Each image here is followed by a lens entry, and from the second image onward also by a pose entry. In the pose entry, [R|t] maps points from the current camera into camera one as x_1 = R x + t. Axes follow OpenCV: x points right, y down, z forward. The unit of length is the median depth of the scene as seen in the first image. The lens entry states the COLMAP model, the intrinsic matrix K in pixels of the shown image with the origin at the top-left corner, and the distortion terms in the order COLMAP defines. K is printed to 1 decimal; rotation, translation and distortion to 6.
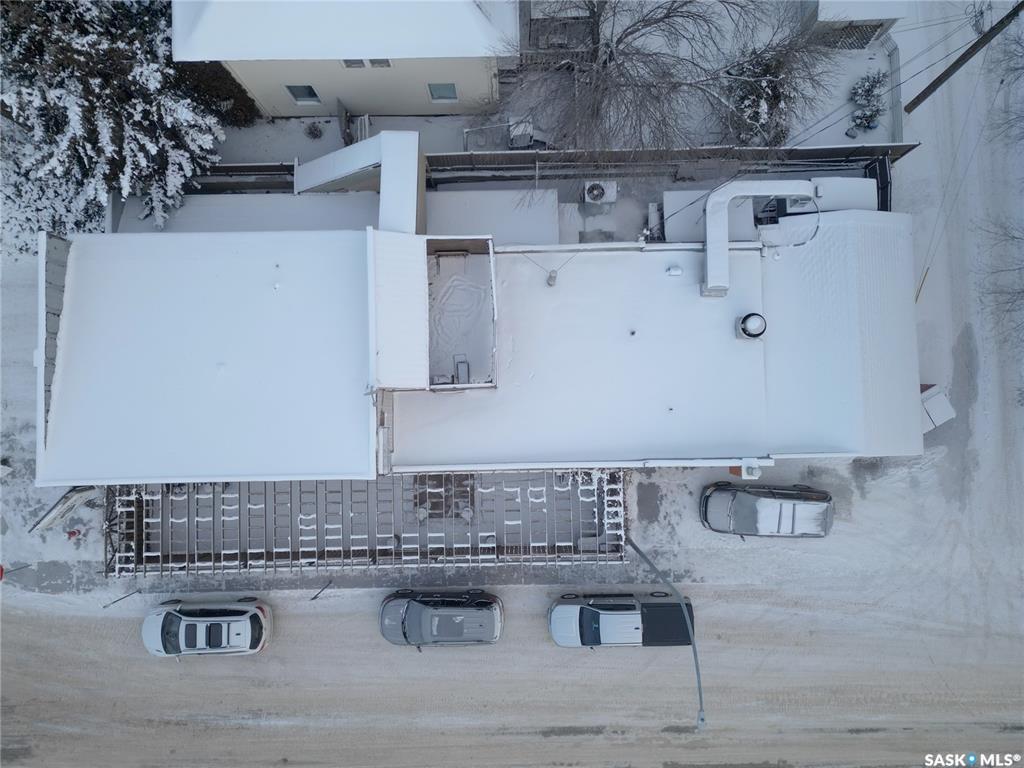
lens RADIAL K [[708.0, 0, 512.0], [0, 708.0, 384.0], [0, 0, 1]] dist [0.041683, -0.003614]
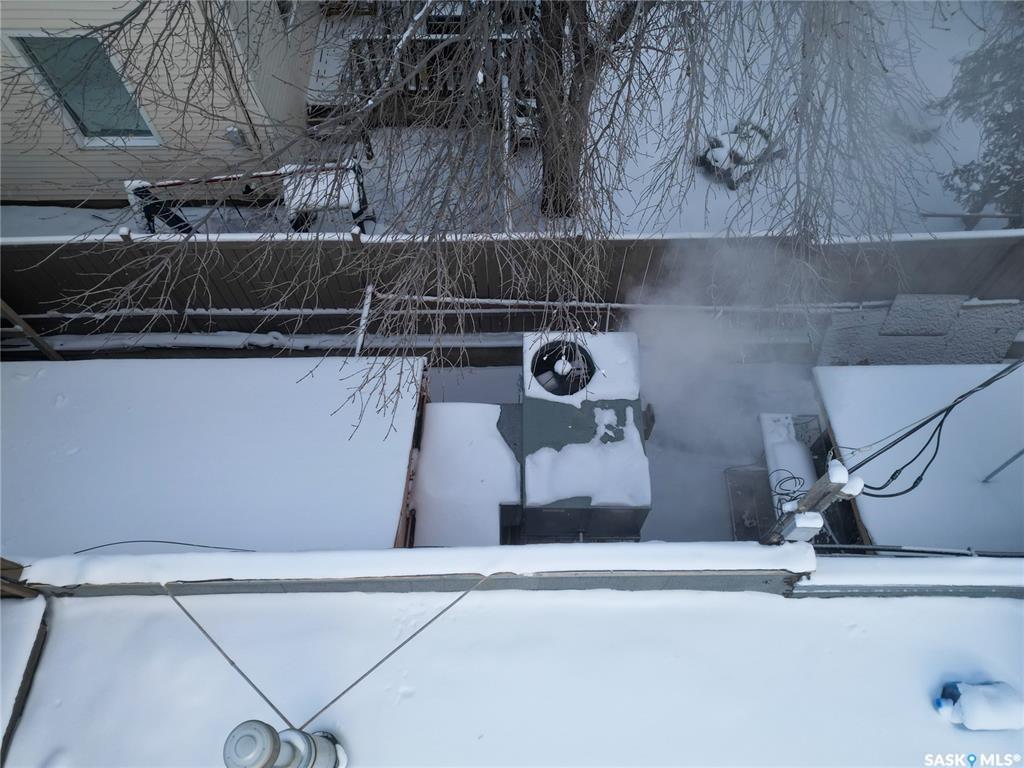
lens RADIAL K [[708.0, 0, 512.0], [0, 708.0, 384.0], [0, 0, 1]] dist [0.041683, -0.003614]
pose [[0.999658, 0.018986, 0.017994, 0.093825], [-0.008856, 0.892913, -0.450141, -0.142100], [-0.024613, 0.449828, 0.892776, 0.762626]]
